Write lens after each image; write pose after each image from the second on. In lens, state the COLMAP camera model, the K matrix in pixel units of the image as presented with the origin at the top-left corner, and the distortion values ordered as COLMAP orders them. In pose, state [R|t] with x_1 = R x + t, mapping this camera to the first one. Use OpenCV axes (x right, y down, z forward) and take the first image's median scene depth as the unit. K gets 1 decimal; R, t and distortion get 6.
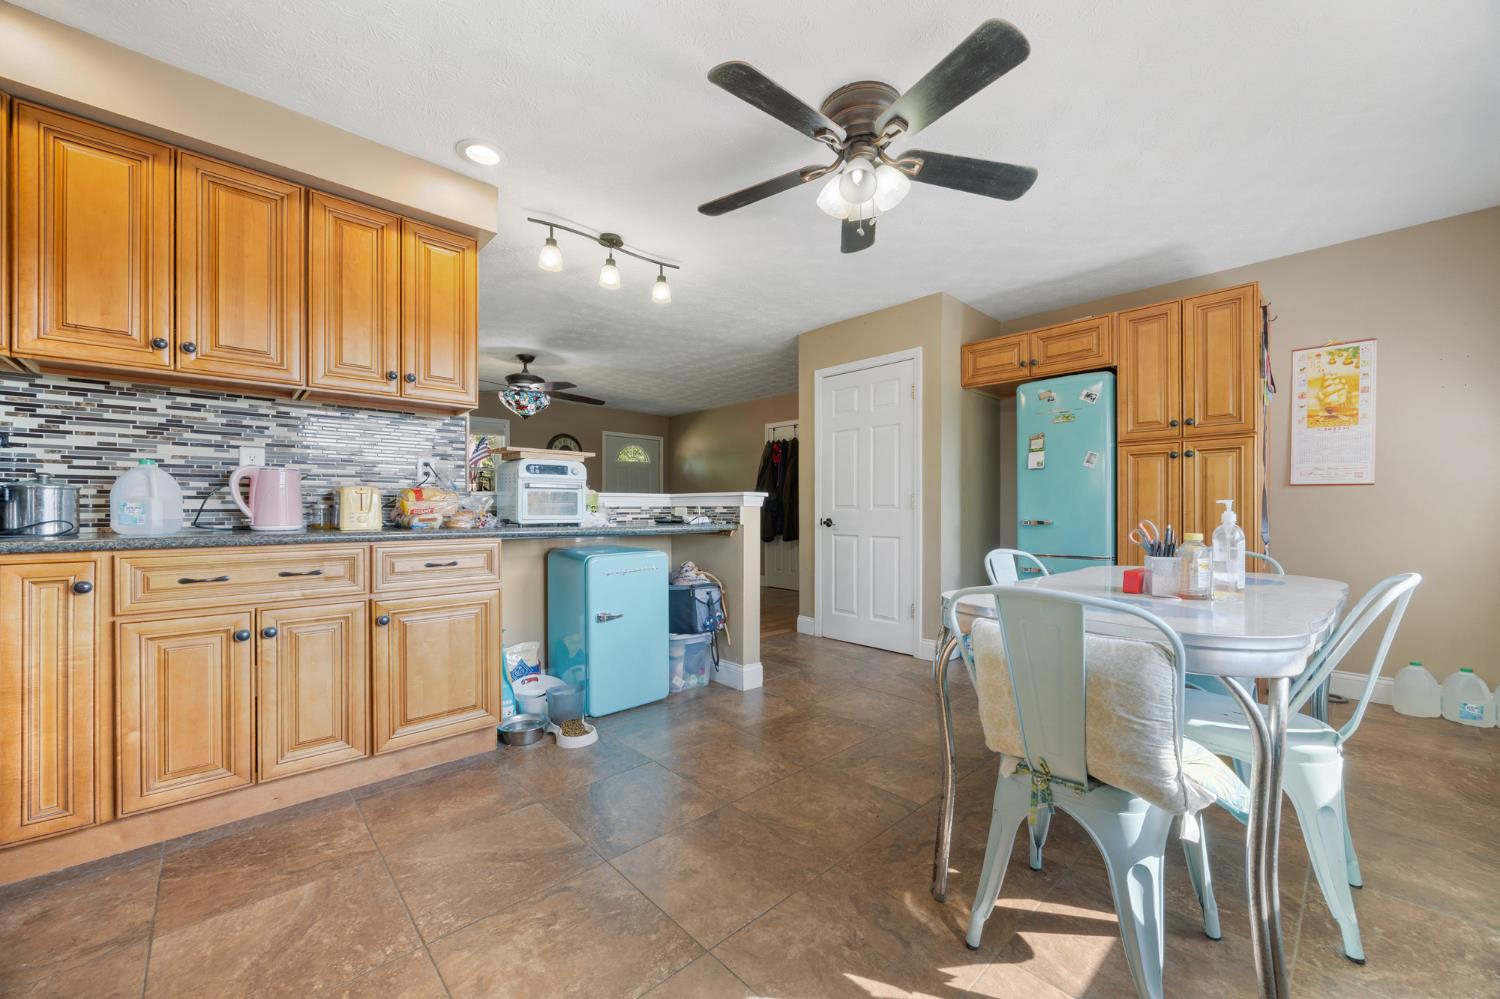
lens RADIAL K [[583.8, 0, 758.0], [0, 583.8, 508.8], [0, 0, 1]] dist [0.010134, 0.000093]
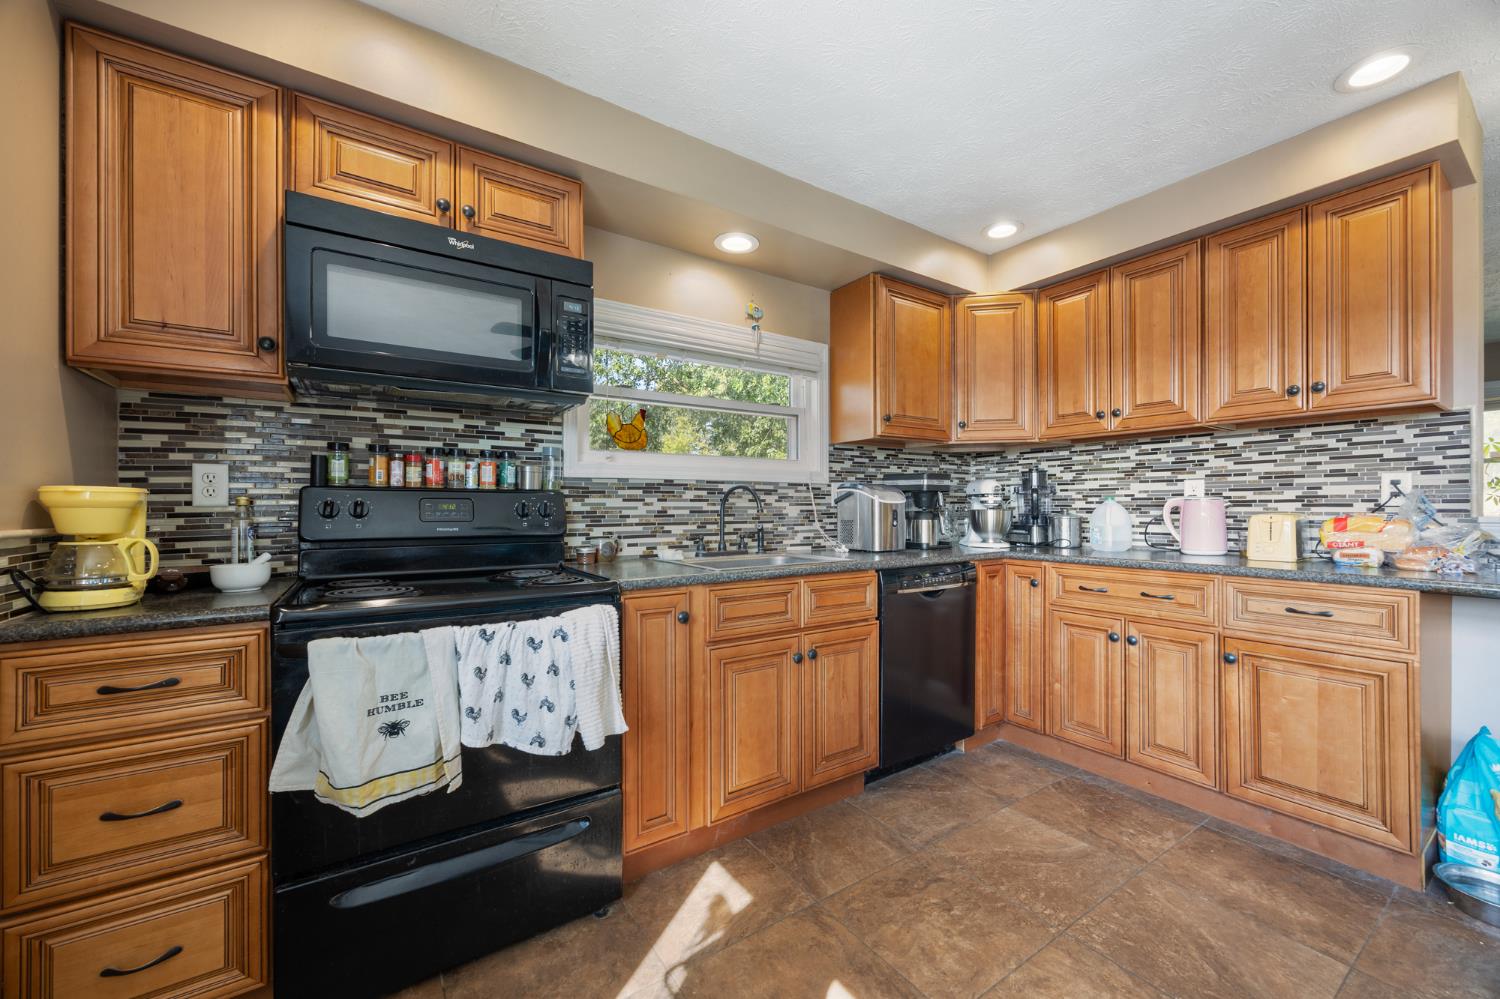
lens RADIAL K [[583.8, 0, 757.3], [0, 583.8, 504.6], [0, 0, 1]] dist [0.010134, 0.000093]
pose [[-0.151405, -0.002184, -0.988469, 0.430768], [0.003535, 0.999990, -0.002751, -0.061820], [0.988466, -0.003911, -0.151396, 0.374329]]
